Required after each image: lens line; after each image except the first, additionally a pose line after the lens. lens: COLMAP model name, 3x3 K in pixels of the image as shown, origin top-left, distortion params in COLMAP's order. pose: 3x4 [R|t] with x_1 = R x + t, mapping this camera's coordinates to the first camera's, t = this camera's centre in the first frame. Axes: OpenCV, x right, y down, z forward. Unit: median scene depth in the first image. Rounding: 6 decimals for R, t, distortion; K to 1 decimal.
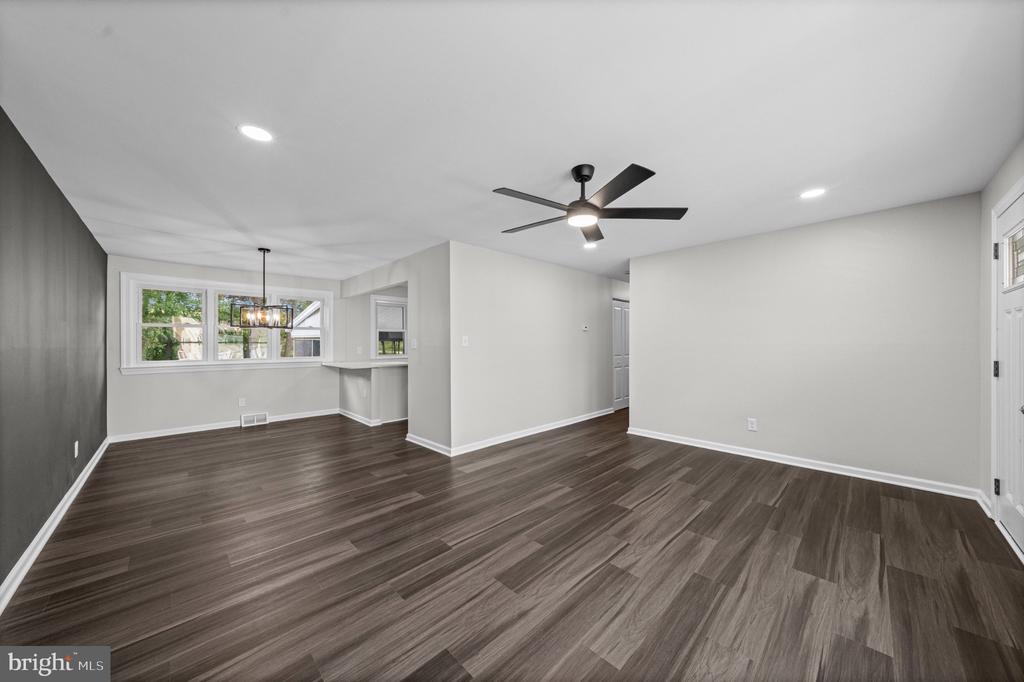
lens RADIAL K [[352.3, 0, 512.0], [0, 352.3, 341.0], [0, 0, 1]] dist [-0.000734, -0.000174]
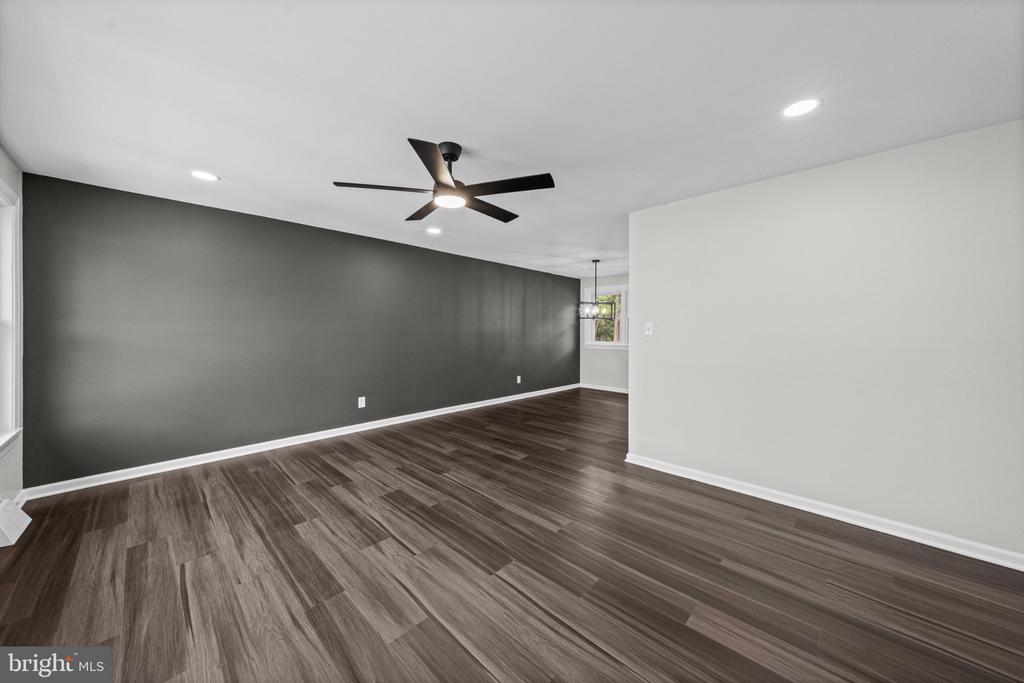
lens RADIAL K [[360.8, 0, 511.1], [0, 360.8, 322.8], [0, 0, 1]] dist [-0.000169, -0.000052]
pose [[0.027169, -0.014375, -0.999527, 1.054169], [-0.001645, 0.999895, -0.014425, -0.001301], [0.999629, 0.002036, 0.027143, 1.015620]]
